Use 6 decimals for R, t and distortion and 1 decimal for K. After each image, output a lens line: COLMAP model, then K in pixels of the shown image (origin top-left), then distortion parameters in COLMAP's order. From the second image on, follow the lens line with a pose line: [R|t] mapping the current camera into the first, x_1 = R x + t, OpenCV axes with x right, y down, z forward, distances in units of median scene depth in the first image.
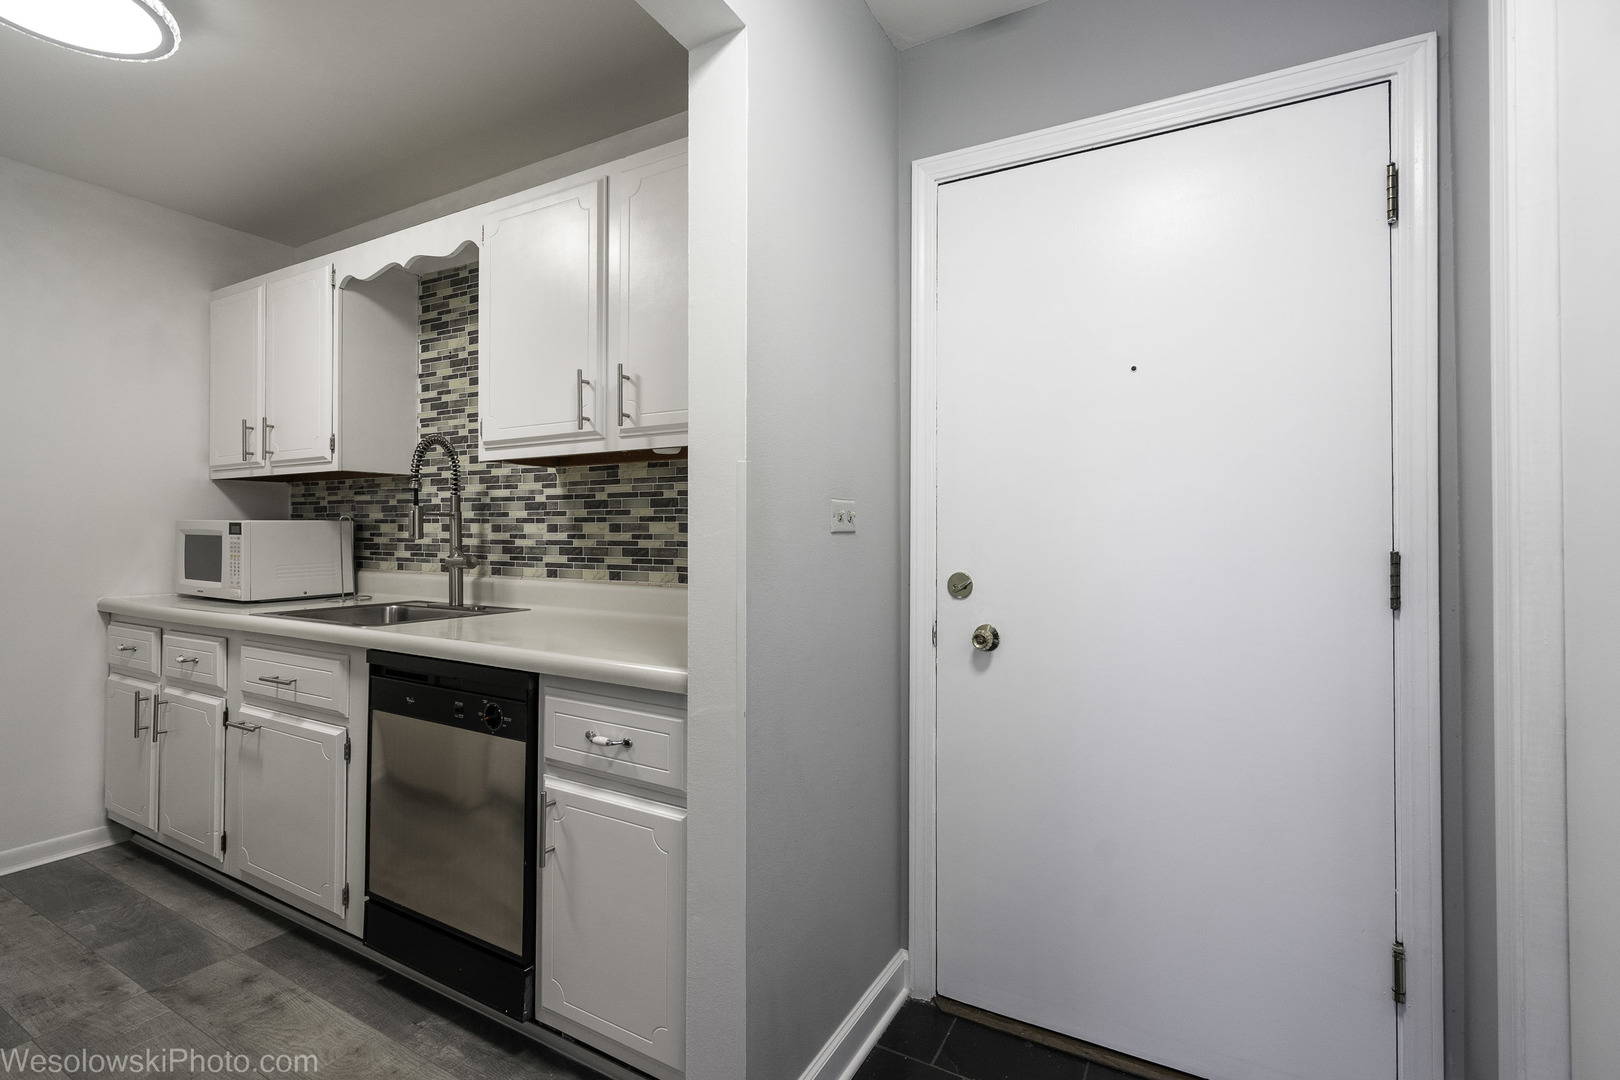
lens RADIAL K [[727.8, 0, 810.0], [0, 727.8, 540.0], [0, 0, 1]] dist [-0.002413, 0.000710]
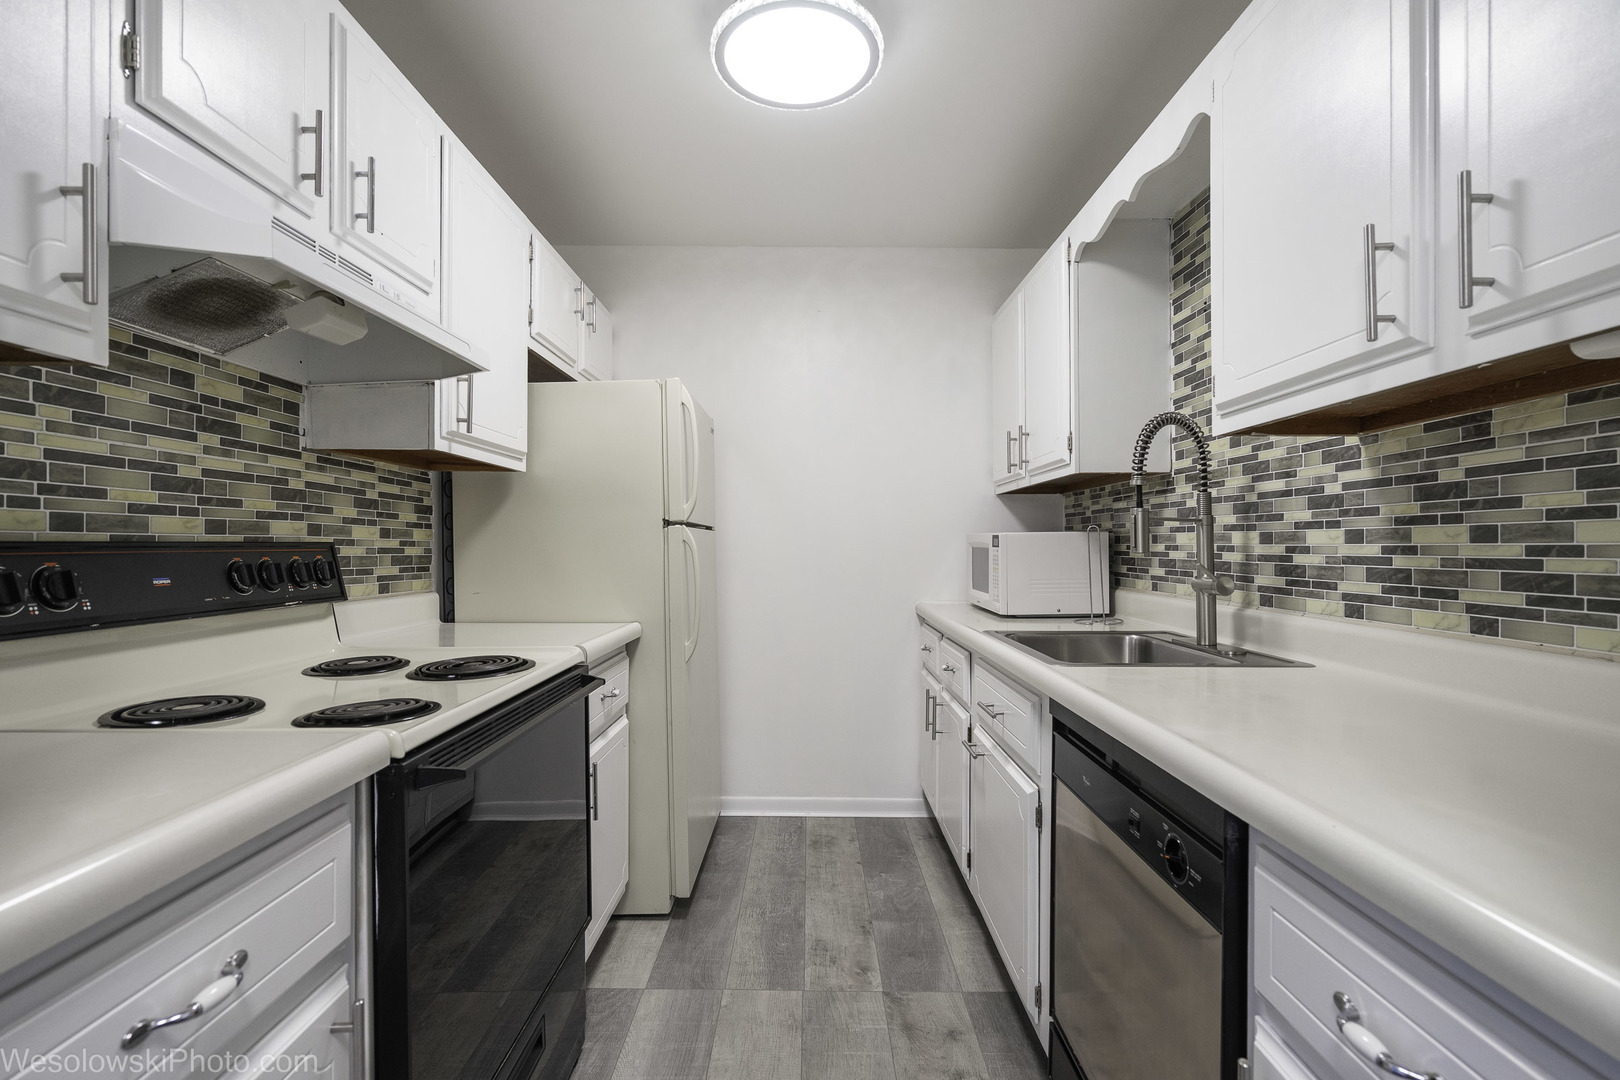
lens RADIAL K [[727.8, 0, 810.0], [0, 727.8, 540.0], [0, 0, 1]] dist [-0.002413, 0.000710]
pose [[0.487551, -0.007700, -0.873061, -0.047447], [-0.010481, 0.999837, -0.014671, 0.000294], [0.873032, 0.016303, 0.487391, 0.310745]]
